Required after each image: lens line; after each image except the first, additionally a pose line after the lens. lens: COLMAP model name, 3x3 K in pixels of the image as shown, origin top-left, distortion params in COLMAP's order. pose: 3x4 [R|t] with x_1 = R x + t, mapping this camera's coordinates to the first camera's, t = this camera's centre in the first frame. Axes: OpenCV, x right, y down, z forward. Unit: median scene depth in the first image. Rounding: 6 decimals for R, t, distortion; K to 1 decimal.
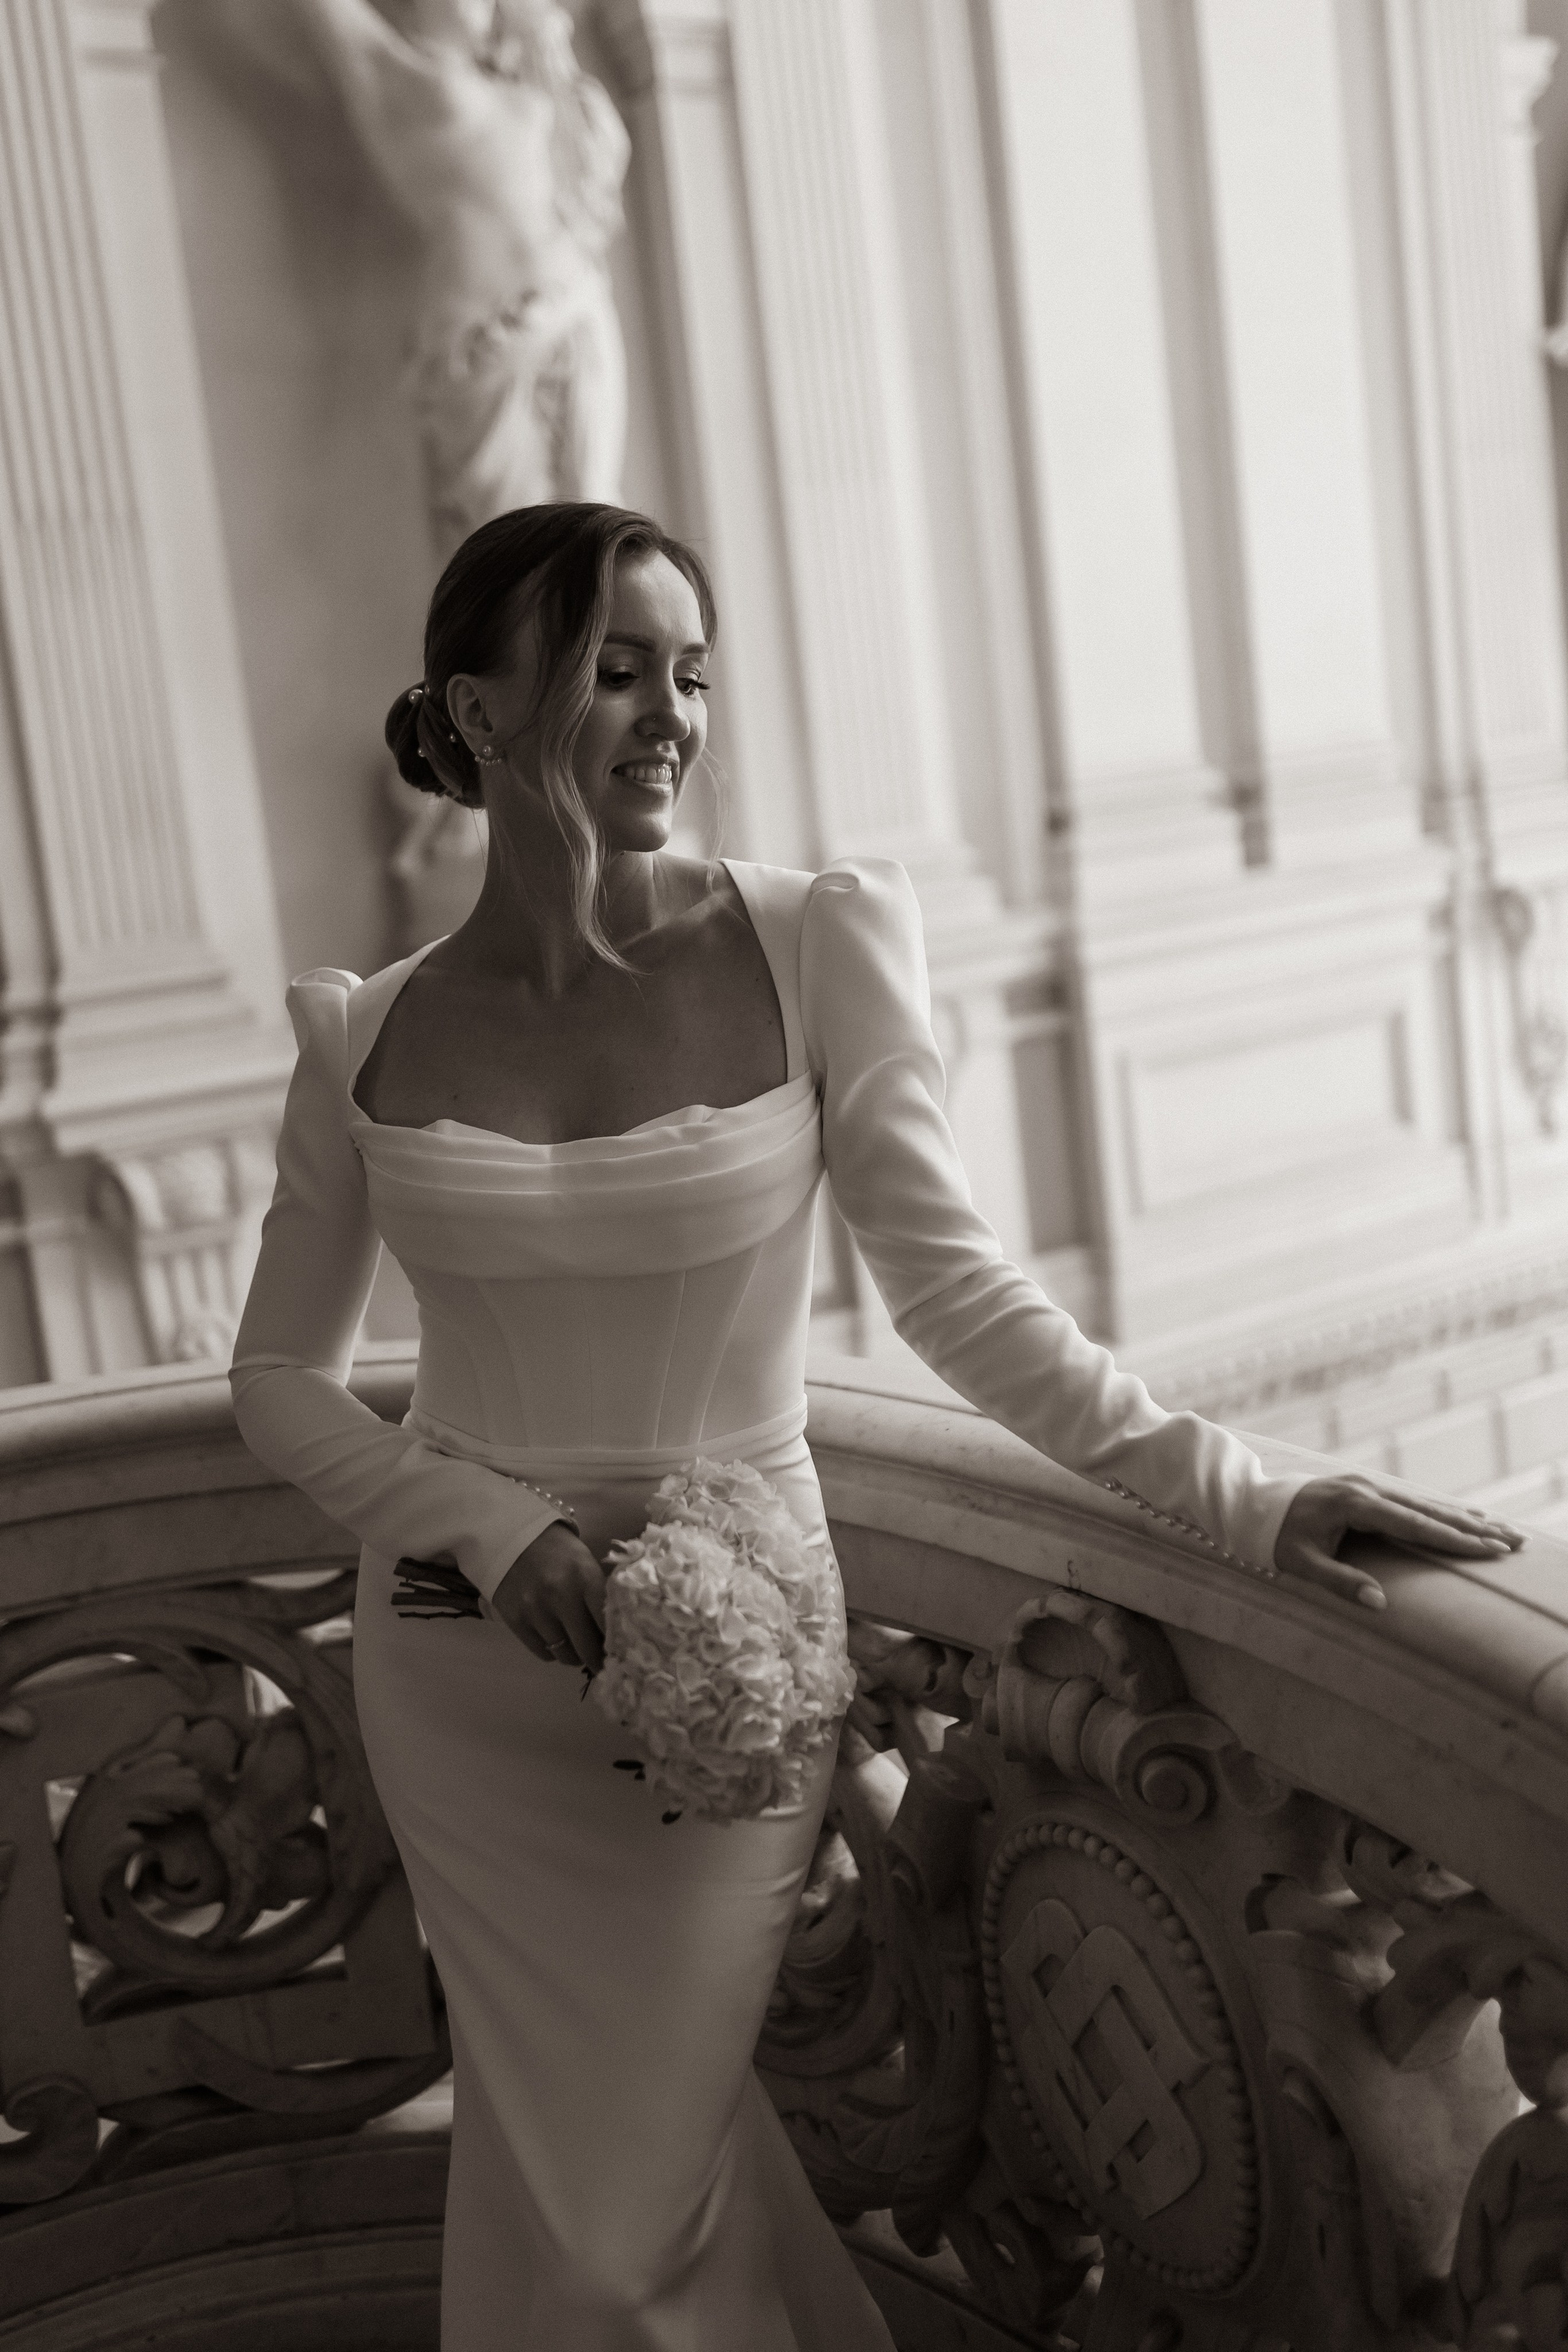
lens RADIAL K [[2380.8, 0, 786.2], [0, 2380.8, 1080.5], [0, 0, 1]] dist [0.005198, -0.163272]
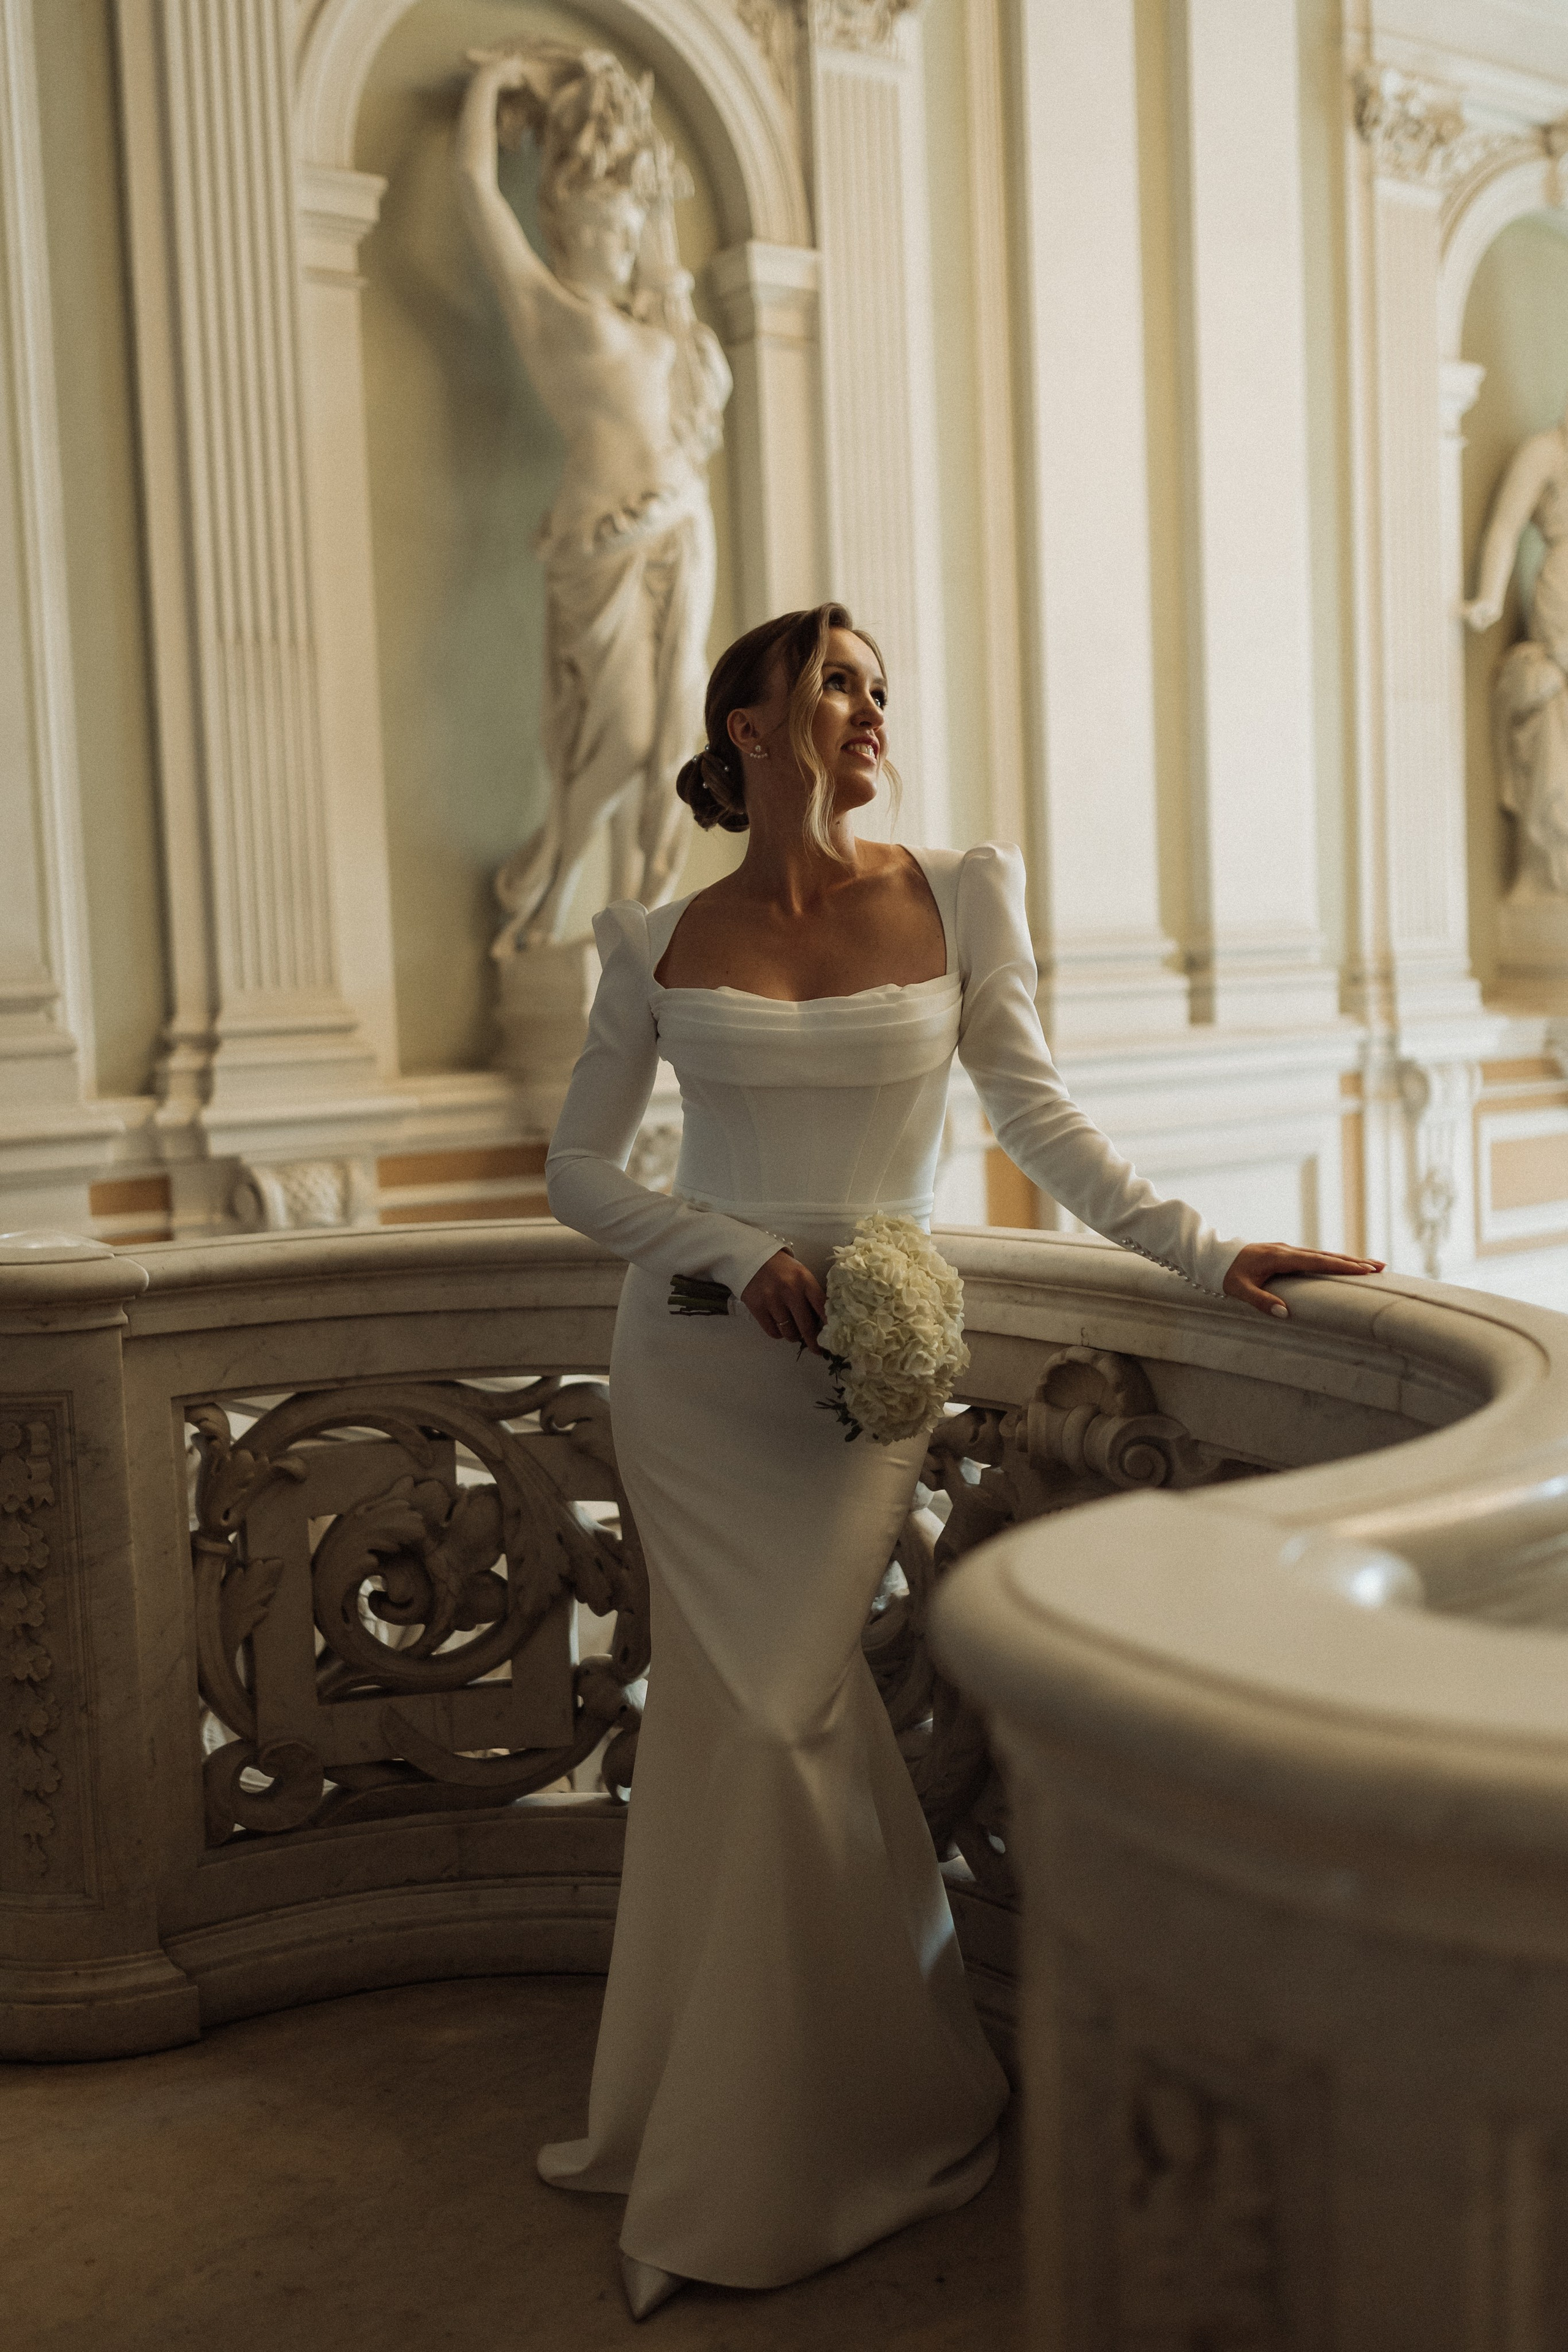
lens RADIAL K [[2442.2, 0, 843.1], [0, 2442.2, 1173.6], [0, 0, 1]] dist [-0.003966, -0.342844]
pose [[0.995522, 0.072862, 0.060227, -0.102514], [-0.068925, 0.995499, -0.065047, 0.165222], [-0.064695, 0.060604, 0.996063, -0.419138]]
